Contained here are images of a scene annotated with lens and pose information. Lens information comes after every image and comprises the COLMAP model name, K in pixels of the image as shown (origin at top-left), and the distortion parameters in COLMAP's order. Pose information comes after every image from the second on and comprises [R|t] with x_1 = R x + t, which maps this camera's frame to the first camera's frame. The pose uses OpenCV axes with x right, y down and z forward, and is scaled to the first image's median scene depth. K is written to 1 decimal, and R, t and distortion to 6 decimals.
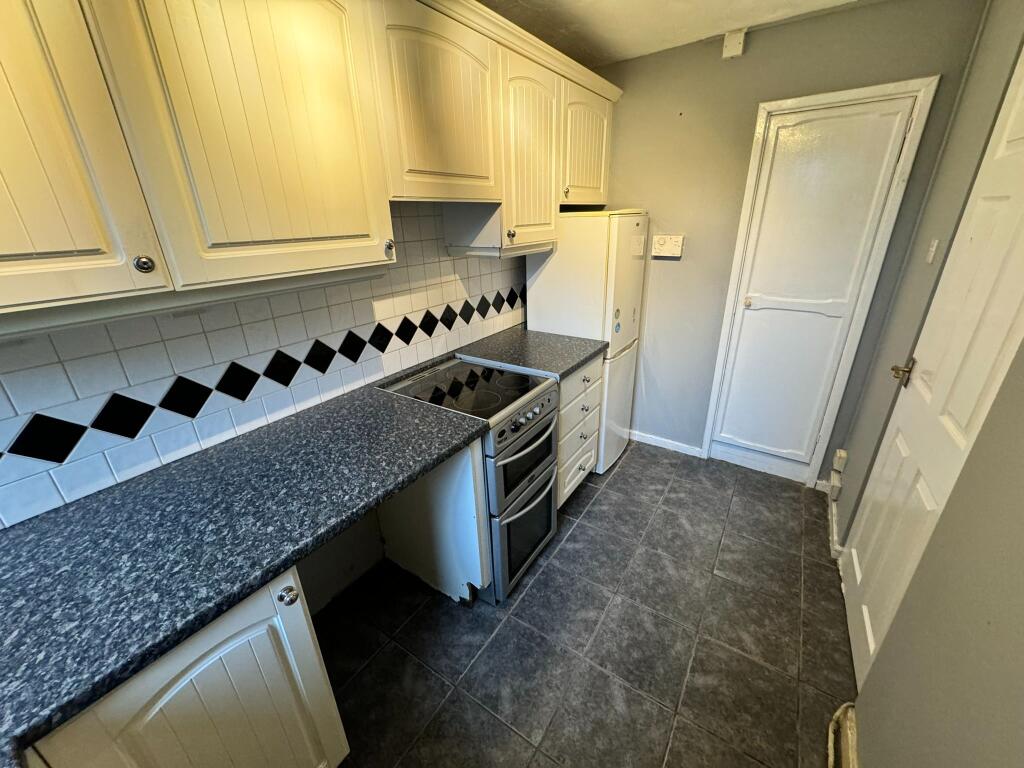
lens RADIAL K [[407.7, 0, 513.8], [0, 407.7, 381.5], [0, 0, 1]] dist [-0.001452, -0.000405]
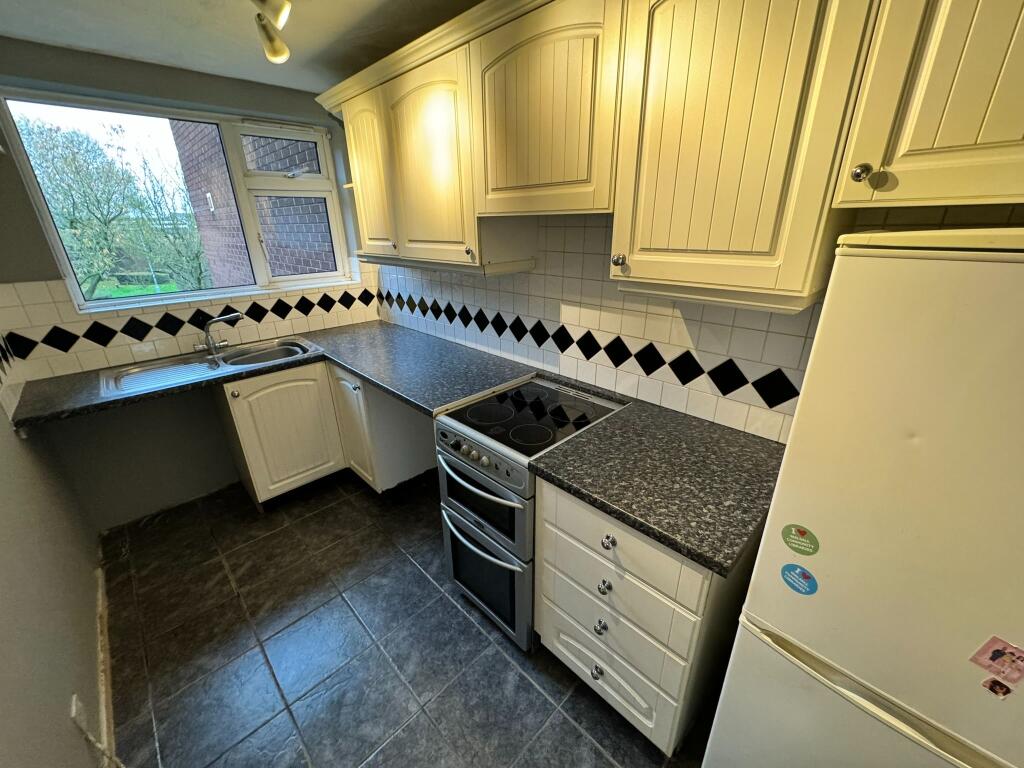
lens RADIAL K [[407.7, 0, 513.3], [0, 407.7, 385.6], [0, 0, 1]] dist [-0.001452, -0.000405]
pose [[-0.203223, 0.374714, -0.904594, 0.605676], [-0.359690, 0.830705, 0.424914, -0.348503], [0.910672, 0.411726, -0.034037, 0.811364]]
